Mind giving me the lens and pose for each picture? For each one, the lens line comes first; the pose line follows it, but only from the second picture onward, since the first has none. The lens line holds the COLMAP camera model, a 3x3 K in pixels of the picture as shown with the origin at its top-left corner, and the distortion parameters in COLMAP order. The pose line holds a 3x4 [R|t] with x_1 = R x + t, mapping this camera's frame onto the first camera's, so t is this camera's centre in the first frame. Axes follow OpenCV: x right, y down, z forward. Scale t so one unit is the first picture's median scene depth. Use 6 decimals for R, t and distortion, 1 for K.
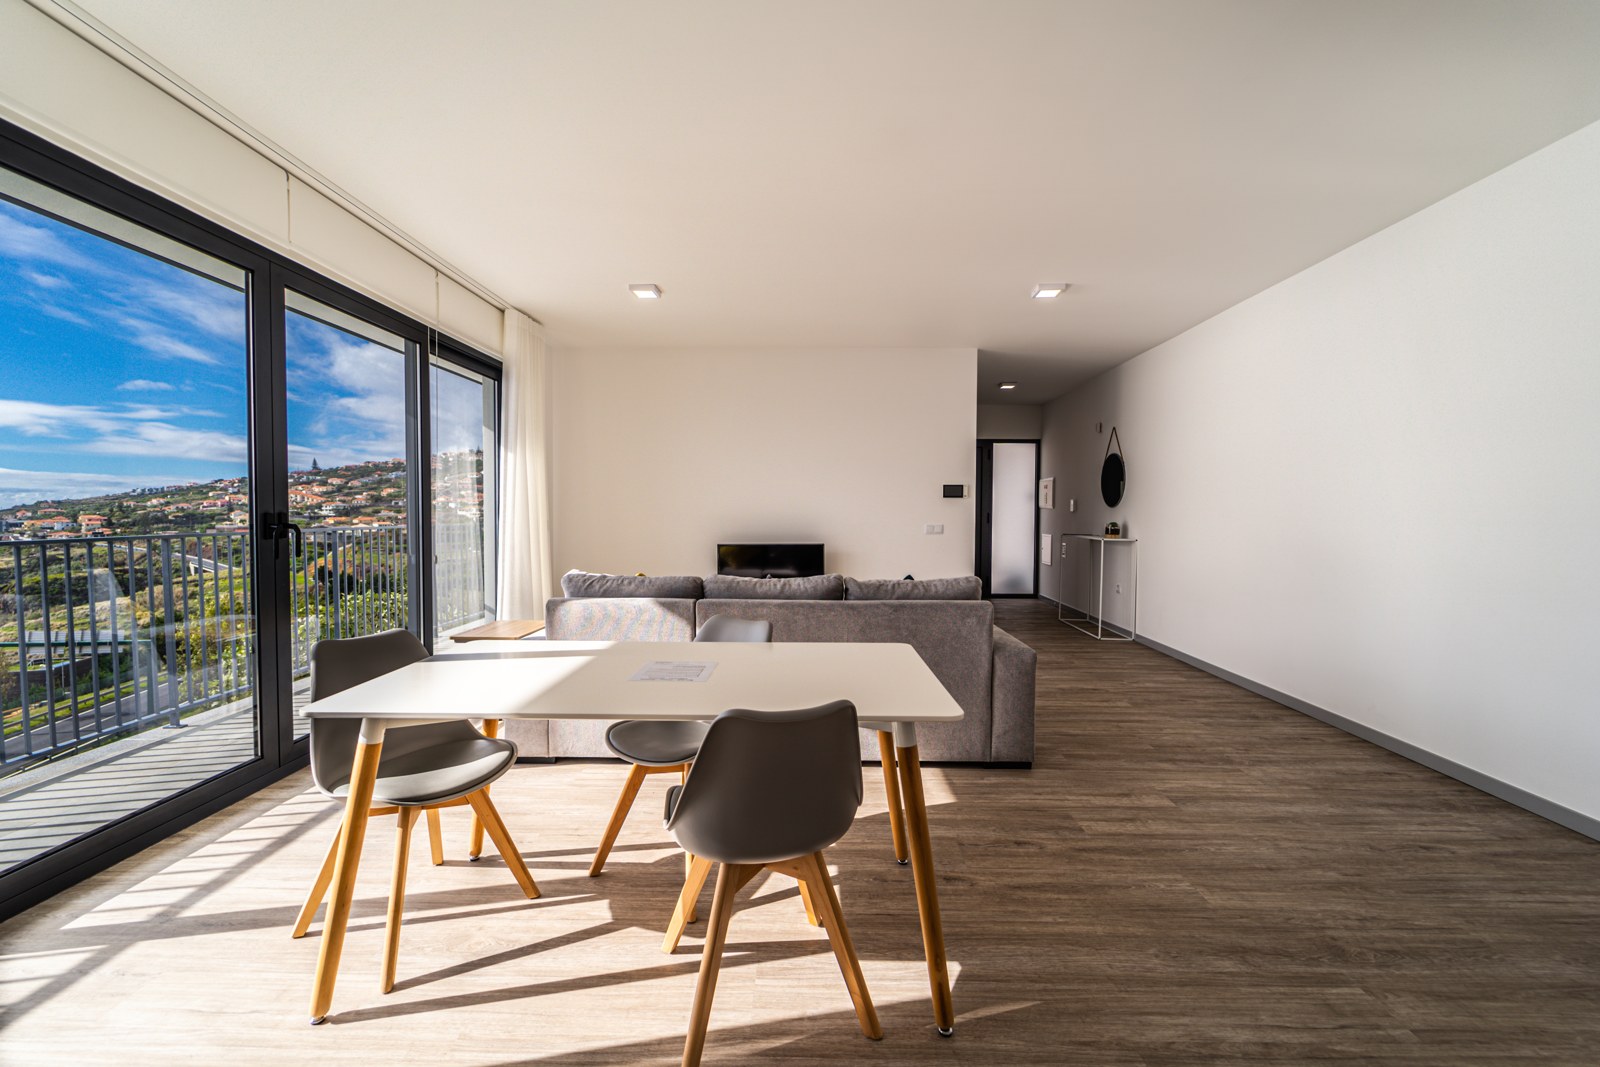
lens RADIAL K [[651.0, 0, 808.5], [0, 651.0, 530.4], [0, 0, 1]] dist [0.003662, -0.002063]
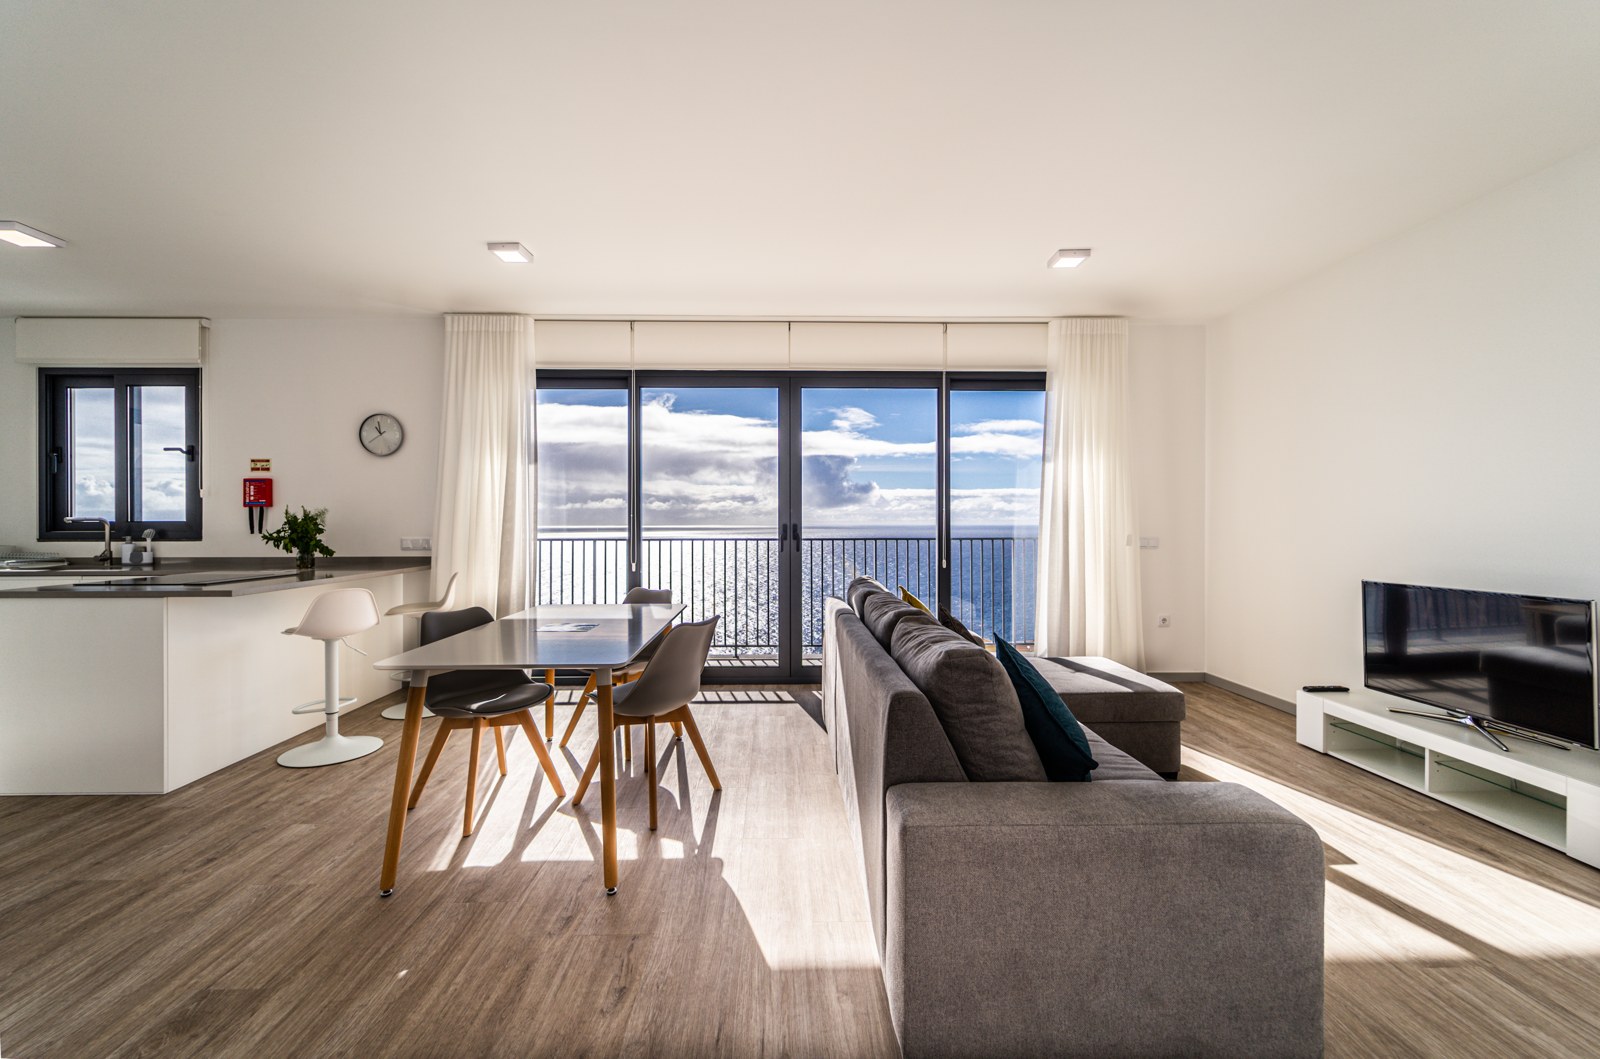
lens RADIAL K [[669.6, 0, 812.0], [0, 669.6, 515.7], [0, 0, 1]] dist [0.002602, -0.001222]
pose [[0.027761, -0.007124, -0.999589, 0.679789], [-0.029127, 0.999544, -0.007933, -0.025585], [0.999190, 0.029336, 0.027541, 0.747107]]
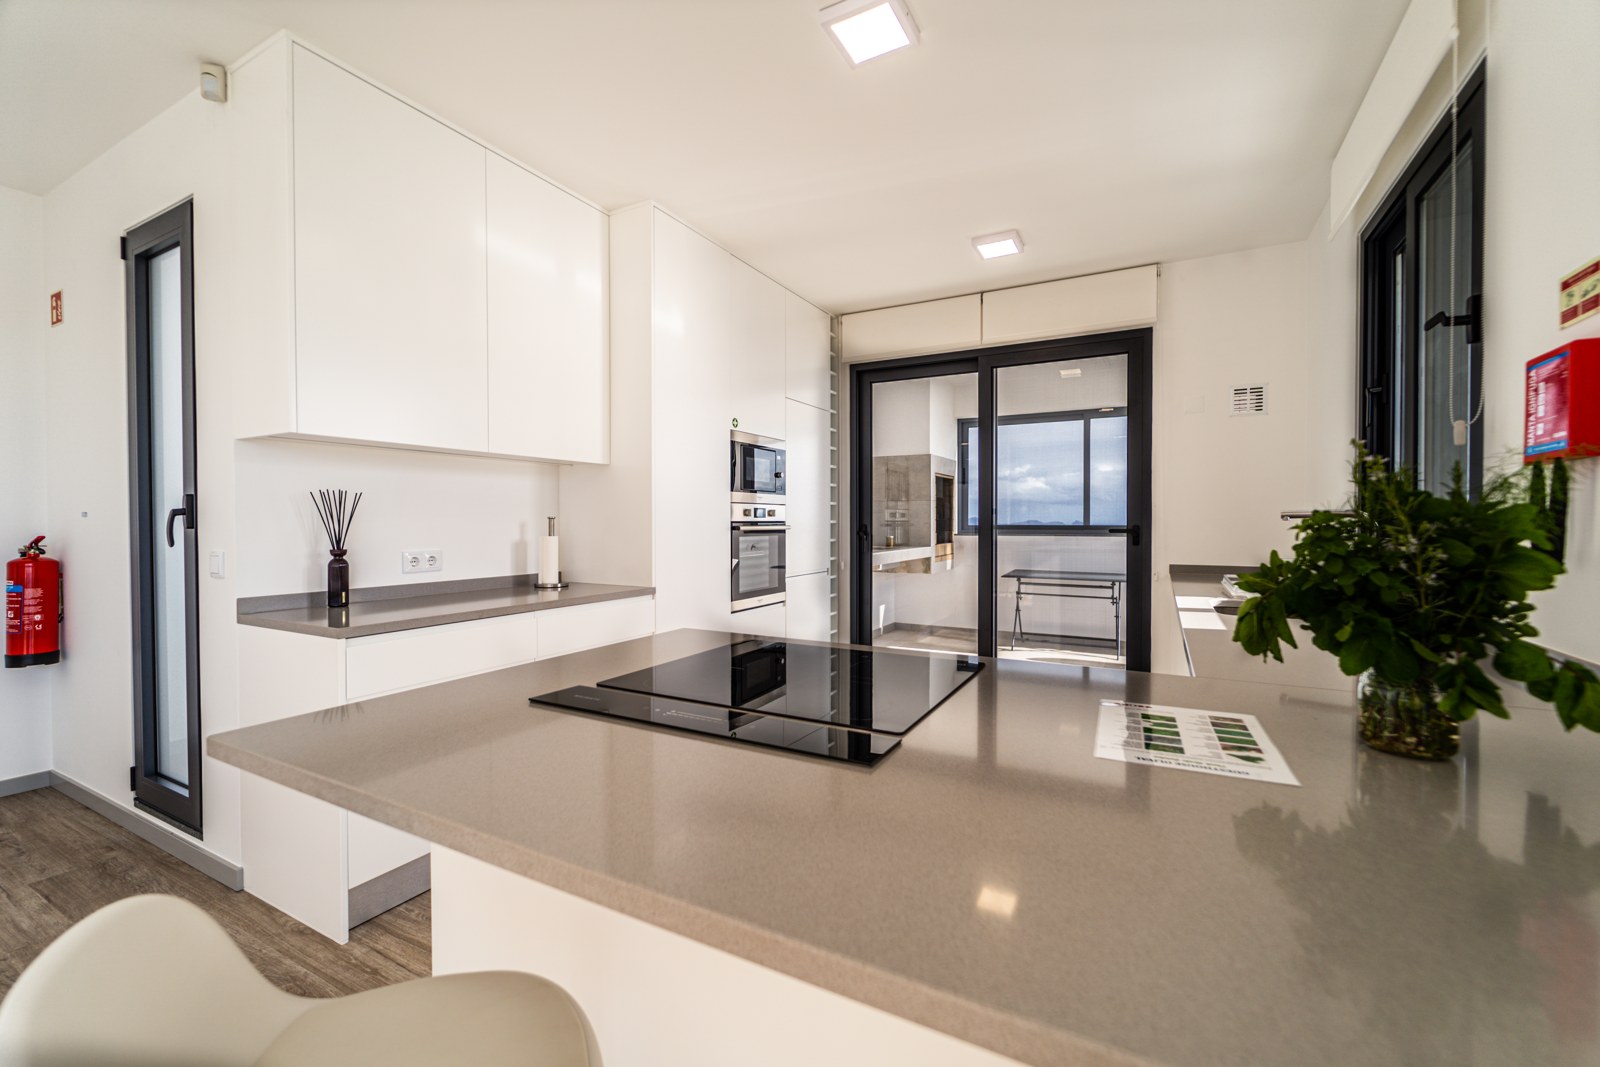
lens RADIAL K [[651.0, 0, 805.2], [0, 651.0, 527.7], [0, 0, 1]] dist [0.003662, -0.002063]
pose [[-0.876330, -0.006874, 0.481662, -0.402607], [0.014634, 0.999057, 0.040882, -0.008765], [-0.481489, 0.042874, -0.875403, 0.207802]]
